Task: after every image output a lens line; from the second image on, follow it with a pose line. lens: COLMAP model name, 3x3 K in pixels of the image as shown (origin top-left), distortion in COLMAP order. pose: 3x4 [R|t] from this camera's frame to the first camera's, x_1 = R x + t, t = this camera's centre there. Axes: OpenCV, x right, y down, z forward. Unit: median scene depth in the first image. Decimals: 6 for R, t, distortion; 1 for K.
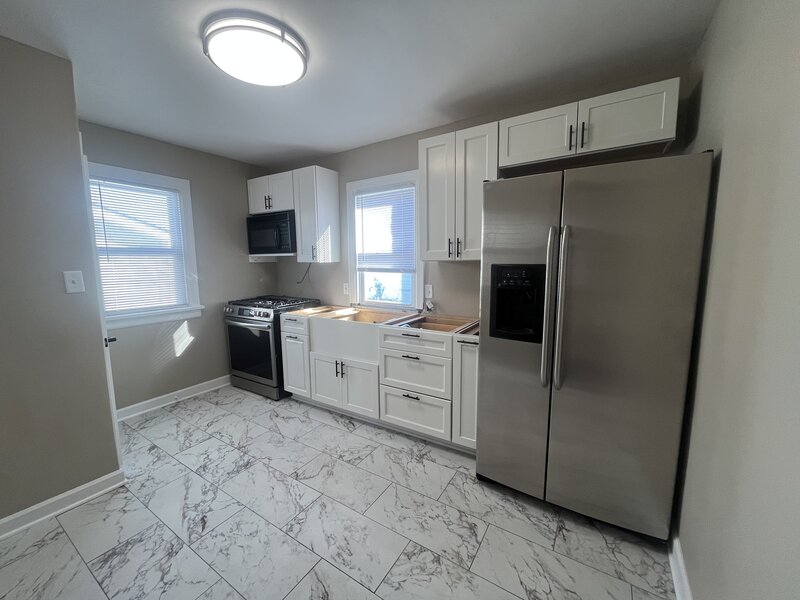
lens RADIAL K [[325.6, 0, 400.0], [0, 325.6, 300.0], [0, 0, 1]] dist [0.003187, 0.000102]
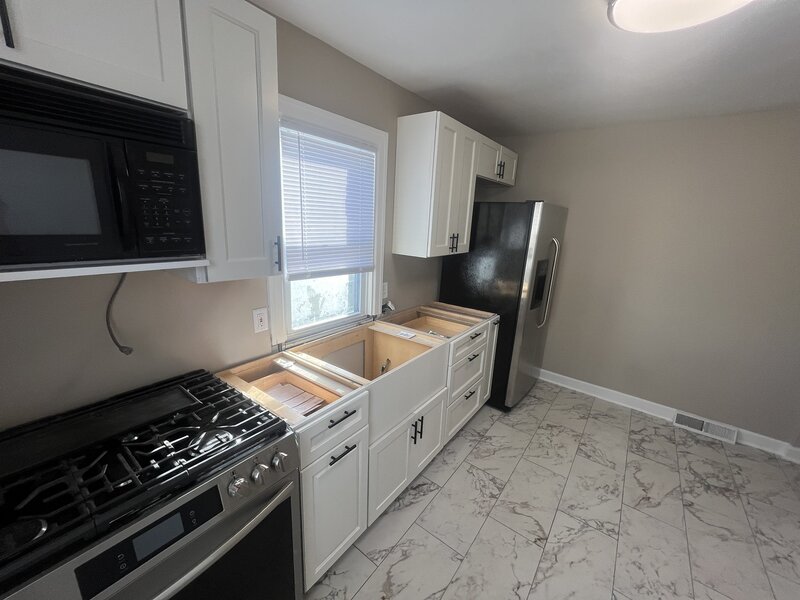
lens RADIAL K [[325.6, 0, 400.0], [0, 325.6, 300.0], [0, 0, 1]] dist [0.003187, 0.000102]
pose [[0.076811, -0.223004, 0.971787, -0.793960], [0.078287, 0.973006, 0.217096, -0.198598], [-0.993967, 0.059402, 0.092196, 0.977750]]
